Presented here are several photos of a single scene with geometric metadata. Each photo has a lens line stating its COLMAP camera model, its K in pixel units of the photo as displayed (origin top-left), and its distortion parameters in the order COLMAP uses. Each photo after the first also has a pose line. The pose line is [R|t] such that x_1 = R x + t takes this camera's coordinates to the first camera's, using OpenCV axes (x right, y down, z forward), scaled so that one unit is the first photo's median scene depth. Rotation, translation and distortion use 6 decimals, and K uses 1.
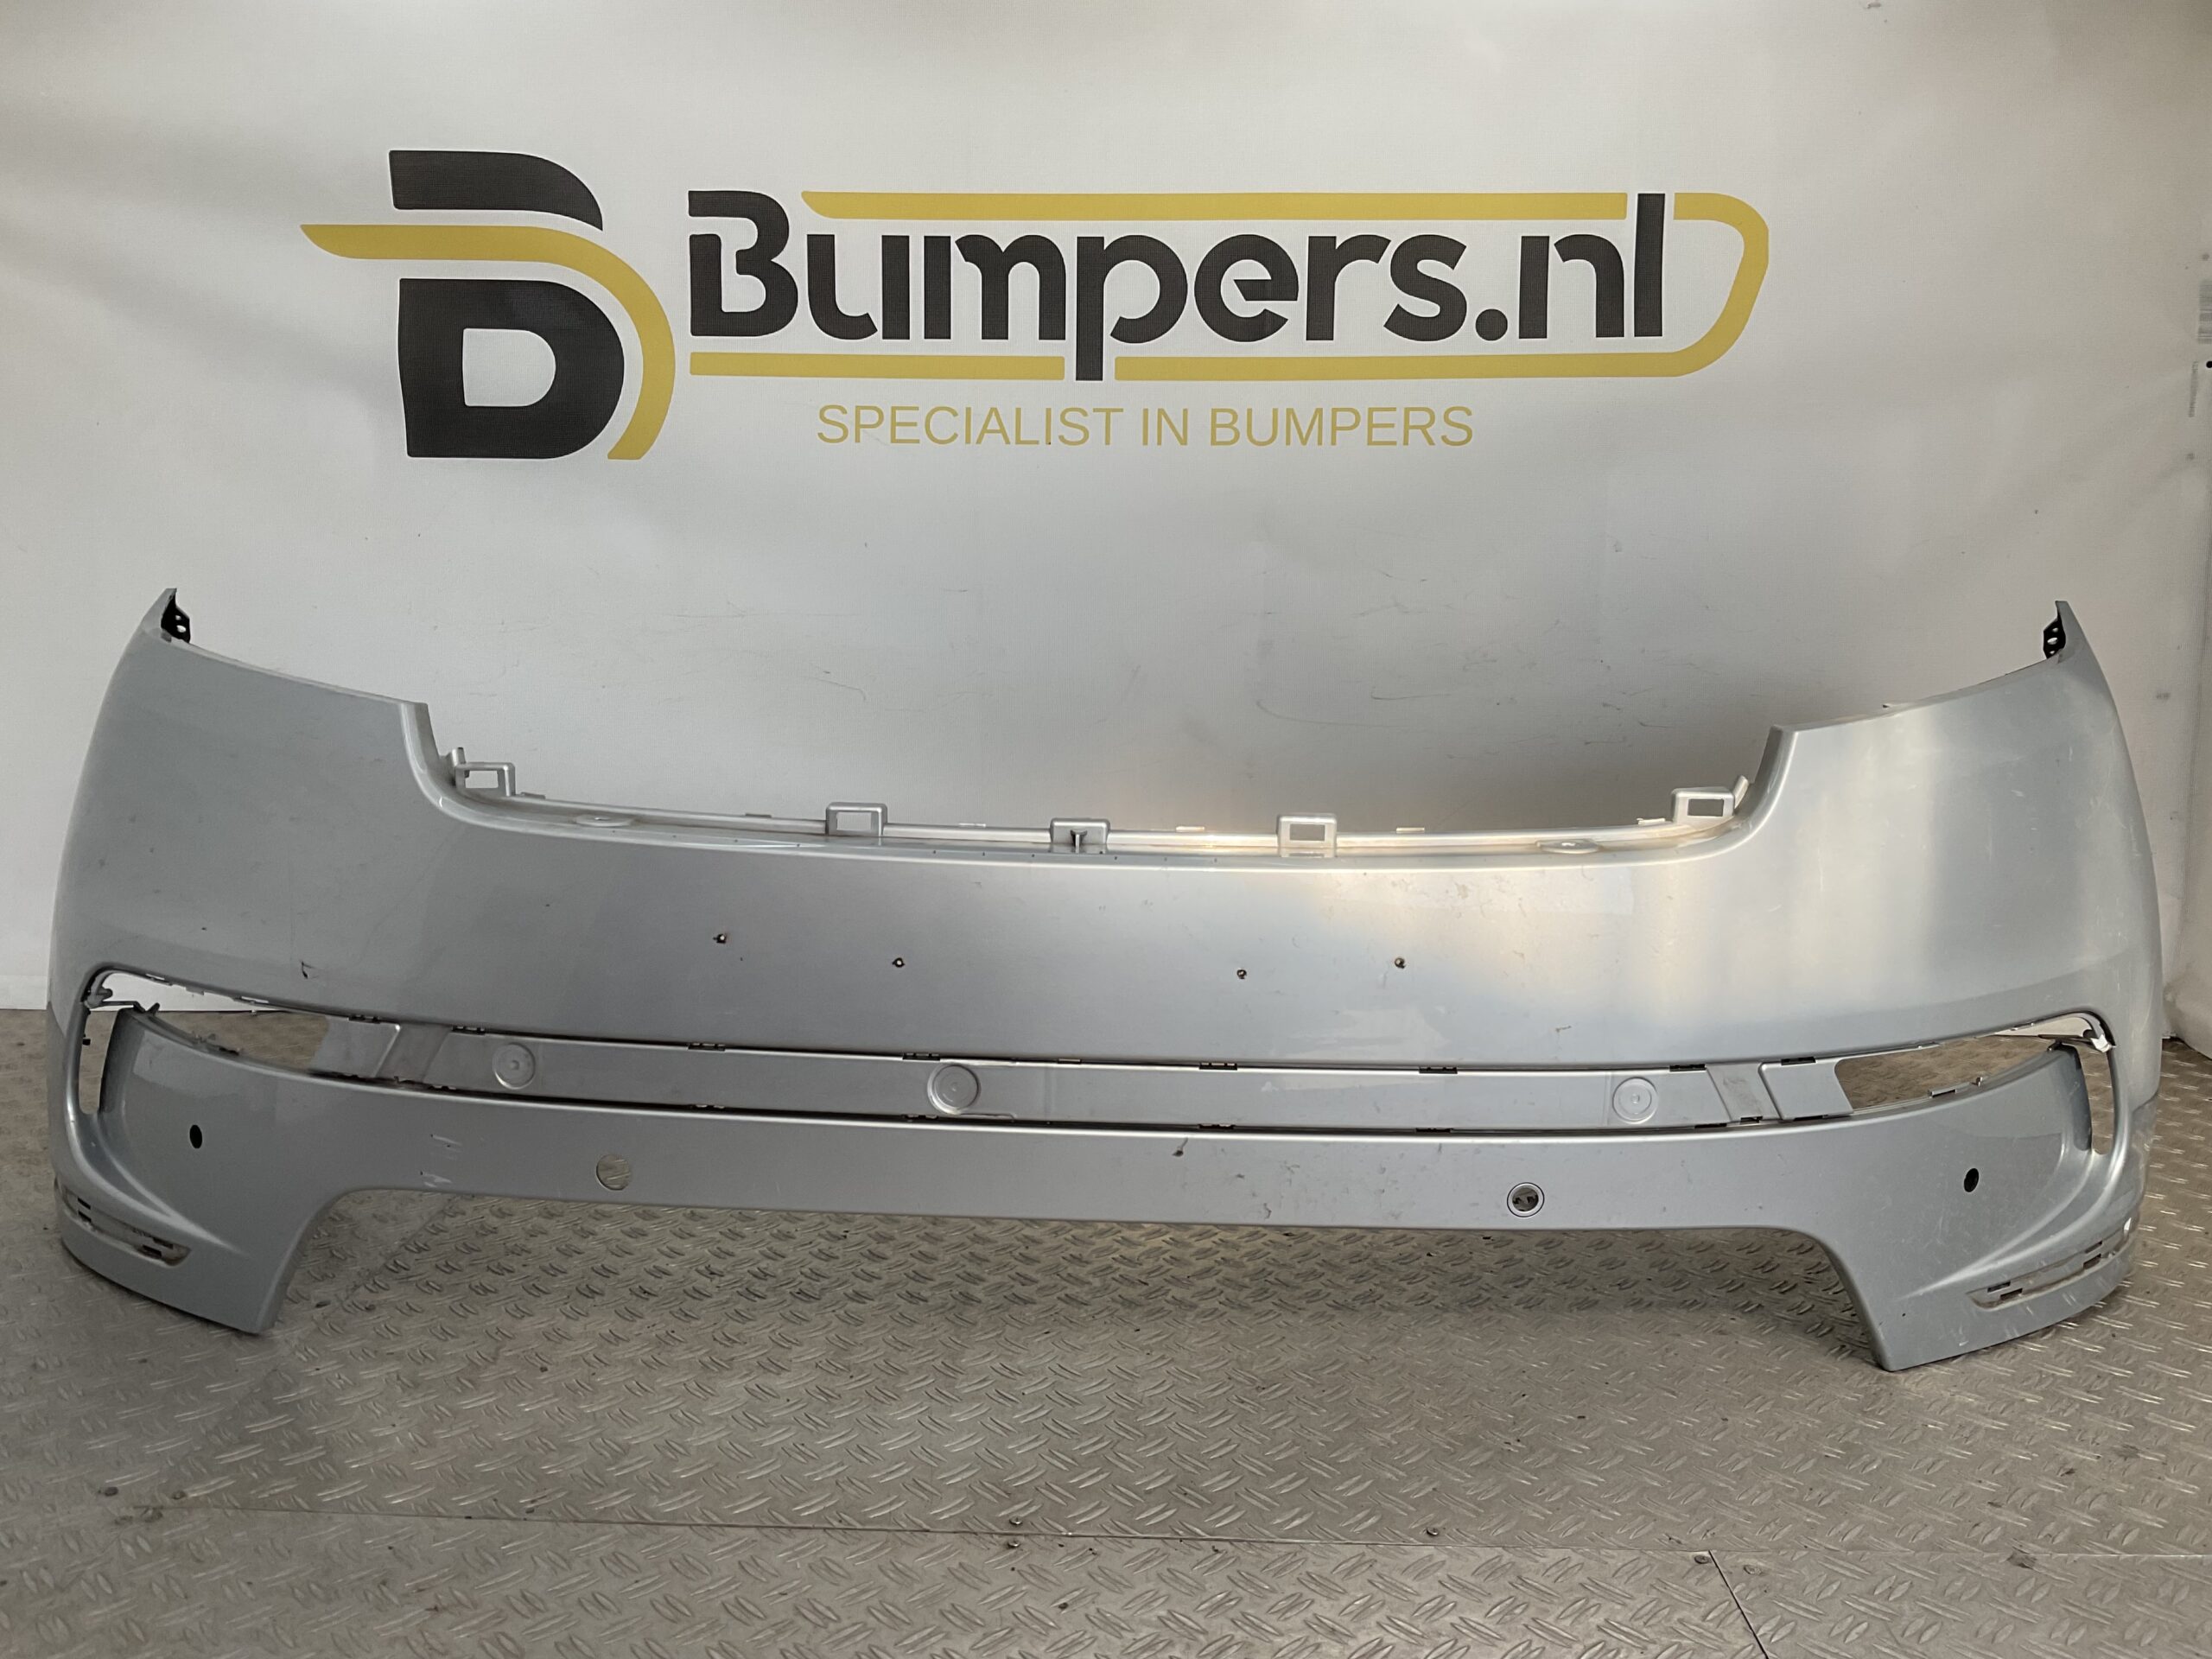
lens RADIAL K [[1835.0, 0, 1098.7], [0, 1835.0, 828.1], [0, 0, 1]] dist [0.136197, -0.252561]
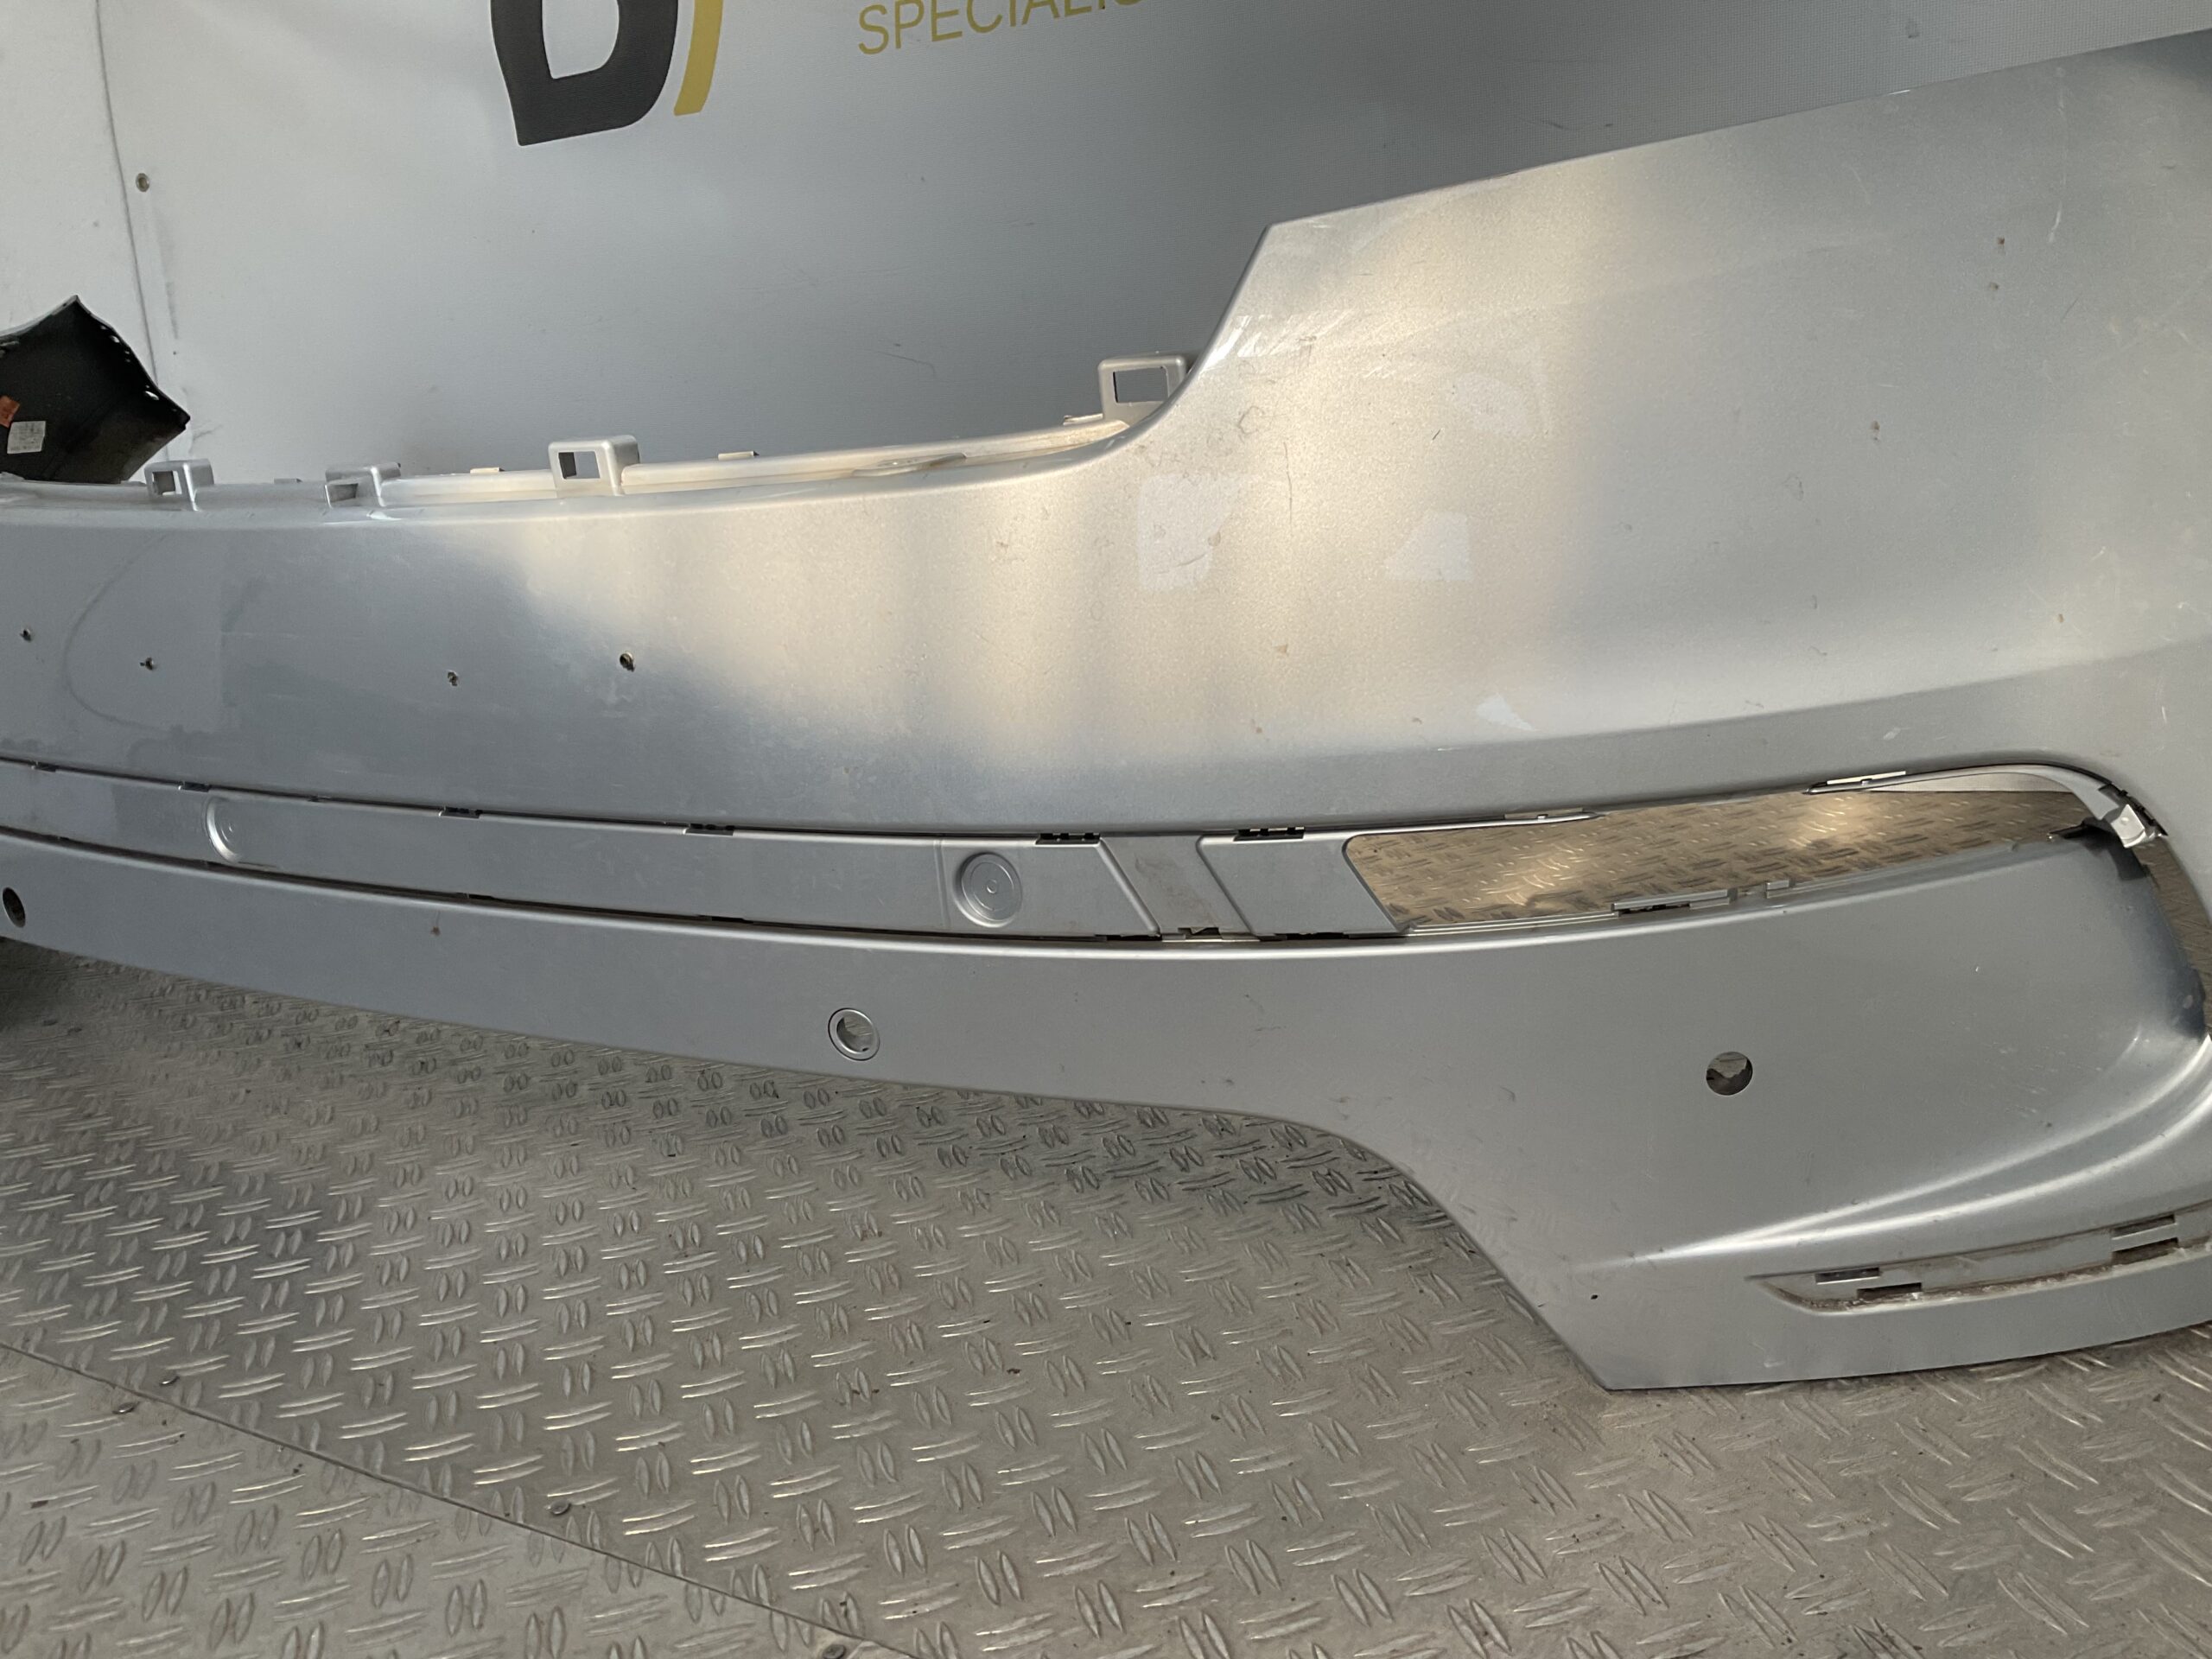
lens RADIAL K [[1835.0, 0, 1098.7], [0, 1835.0, 828.1], [0, 0, 1]] dist [0.136197, -0.252561]
pose [[0.875147, 0.039046, -0.482279, 0.357005], [0.024000, 0.992009, 0.123865, 0.031639], [0.483262, -0.119975, 0.867216, 0.294009]]
